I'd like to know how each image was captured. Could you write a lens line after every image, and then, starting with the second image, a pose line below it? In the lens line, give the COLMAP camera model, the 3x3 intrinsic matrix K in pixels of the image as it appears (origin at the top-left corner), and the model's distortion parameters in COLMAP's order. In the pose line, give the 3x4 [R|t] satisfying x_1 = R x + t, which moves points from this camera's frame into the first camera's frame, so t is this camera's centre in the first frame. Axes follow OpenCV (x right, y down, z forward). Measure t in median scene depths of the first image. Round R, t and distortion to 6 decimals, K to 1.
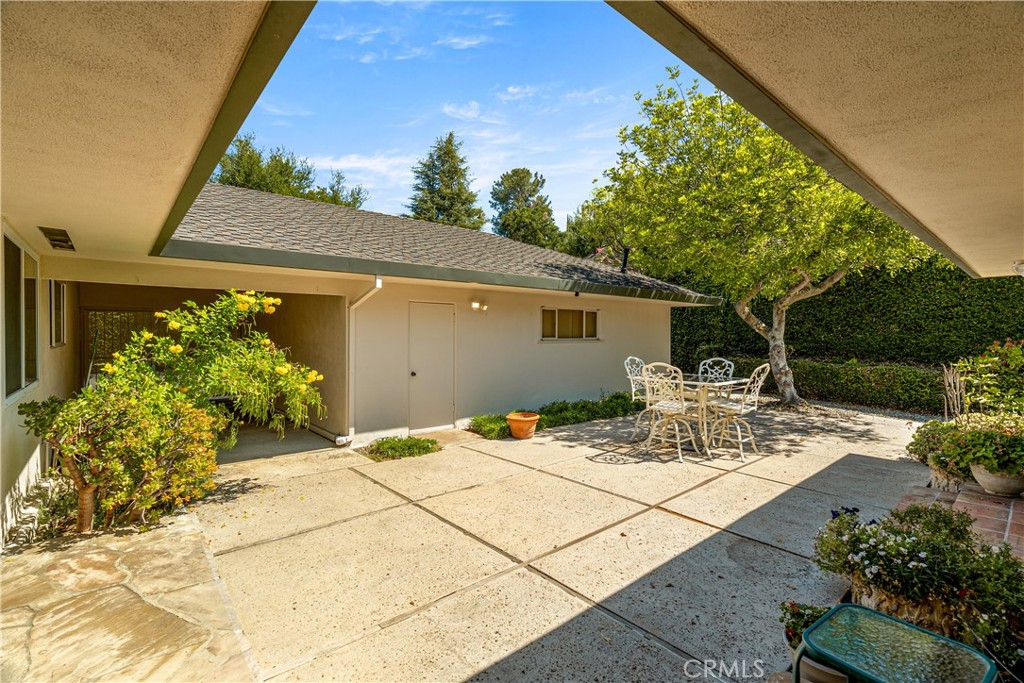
lens RADIAL K [[465.7, 0, 525.0], [0, 465.7, 342.2], [0, 0, 1]] dist [-0.008871, 0.000924]
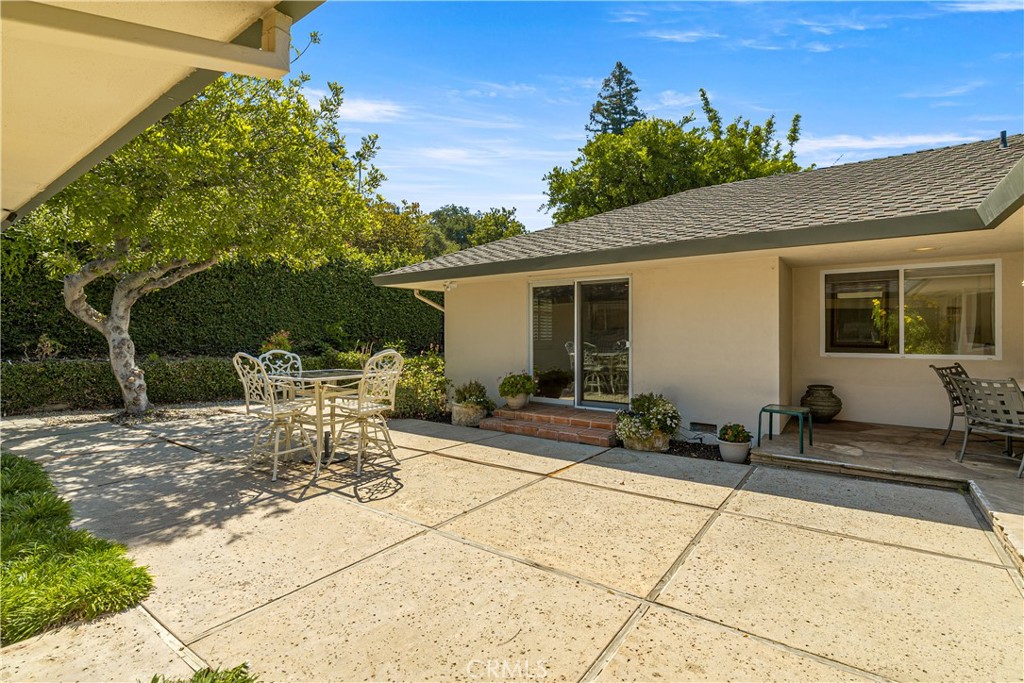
lens RADIAL K [[465.7, 0, 518.0], [0, 465.7, 335.8], [0, 0, 1]] dist [-0.008871, 0.000924]
pose [[-0.197818, -0.006560, 0.980217, -0.455532], [0.020616, 0.999729, 0.010851, 0.008939], [-0.980022, 0.022355, -0.197629, 0.754649]]
